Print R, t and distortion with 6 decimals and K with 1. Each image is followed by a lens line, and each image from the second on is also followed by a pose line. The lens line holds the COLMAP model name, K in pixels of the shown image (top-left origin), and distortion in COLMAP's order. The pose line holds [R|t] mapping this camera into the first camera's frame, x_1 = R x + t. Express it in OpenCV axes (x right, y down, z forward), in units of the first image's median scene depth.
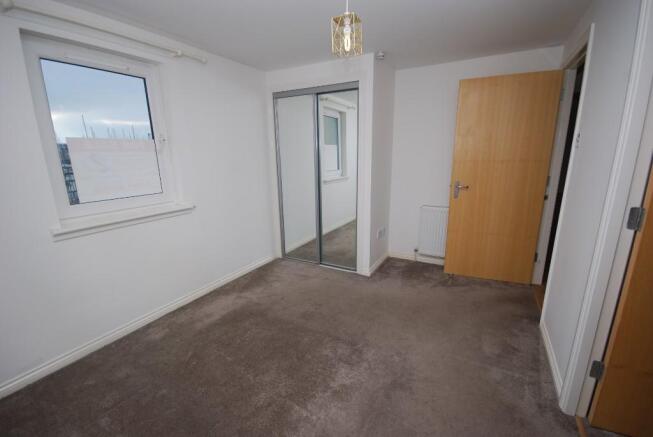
lens RADIAL K [[287.1, 0, 324.4], [0, 287.1, 218.9], [0, 0, 1]] dist [0.000914, -0.000069]
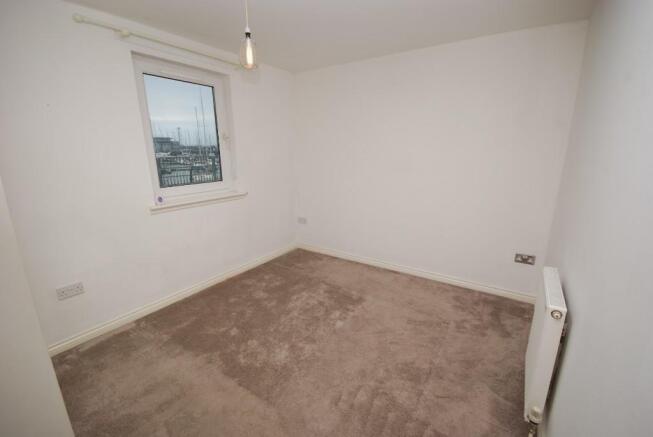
lens RADIAL K [[277.2, 0, 308.4], [0, 277.2, 218.0], [0, 0, 1]] dist [-0.000077, -0.000007]
pose [[0.996299, 0.038587, -0.076809, -0.119487], [-0.037649, 0.999198, 0.013621, 0.044429], [0.077273, -0.010679, 0.996953, -0.177164]]
